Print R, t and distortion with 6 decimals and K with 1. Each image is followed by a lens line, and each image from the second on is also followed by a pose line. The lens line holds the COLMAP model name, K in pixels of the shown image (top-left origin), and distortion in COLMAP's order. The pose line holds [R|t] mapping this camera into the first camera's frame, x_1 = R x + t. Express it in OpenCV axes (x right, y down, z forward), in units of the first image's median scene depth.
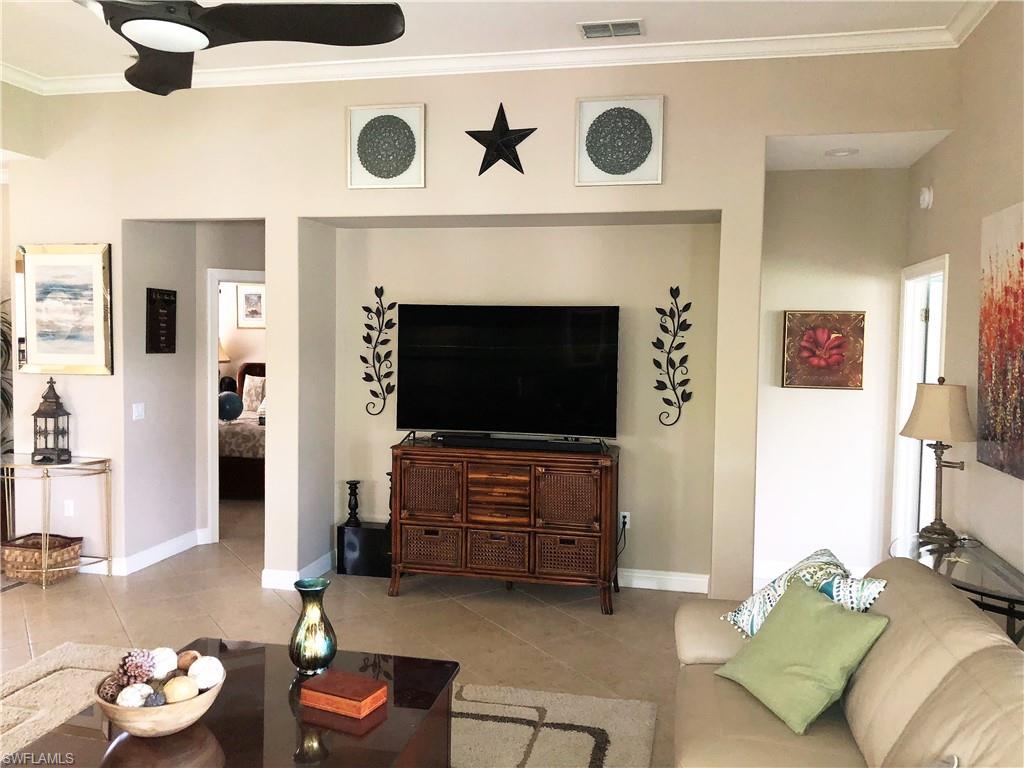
lens RADIAL K [[842.1, 0, 514.1], [0, 842.1, 380.4], [0, 0, 1]] dist [0.070671, -0.000204]
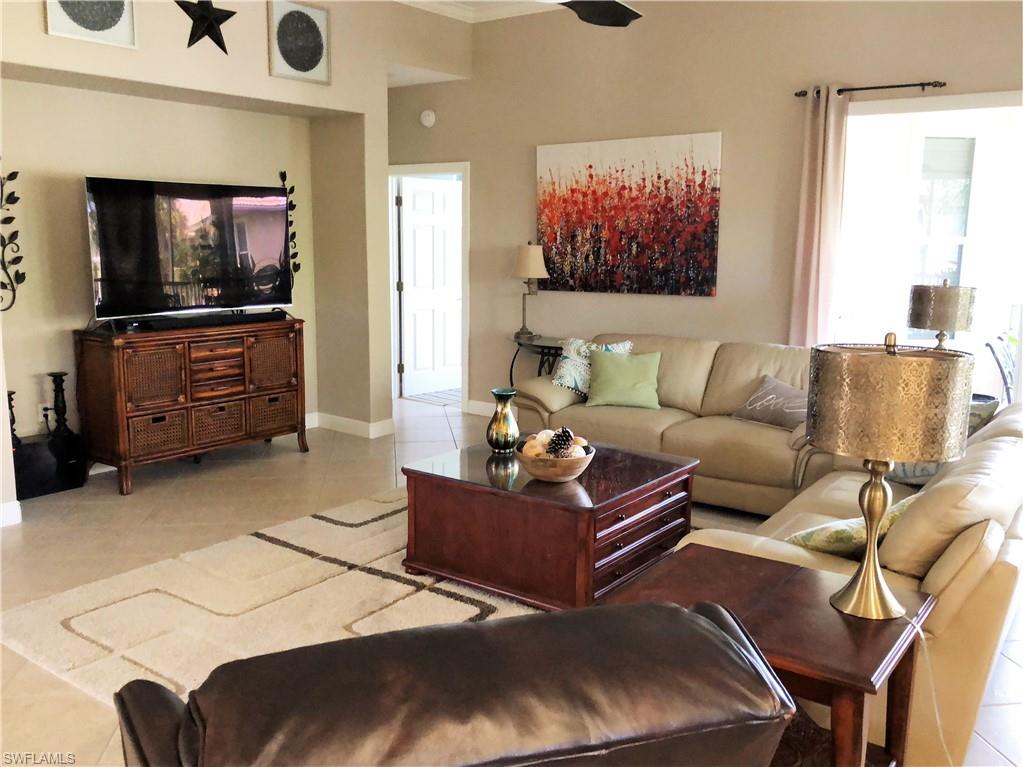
lens RADIAL K [[933.7, 0, 511.7], [0, 933.7, 384.3], [0, 0, 1]] dist [0.108410, -0.002990]
pose [[0.424229, -0.166587, 0.890100, -0.915264], [0.045874, 0.985625, 0.162600, -0.020251], [-0.904392, -0.028147, 0.425773, 0.169007]]
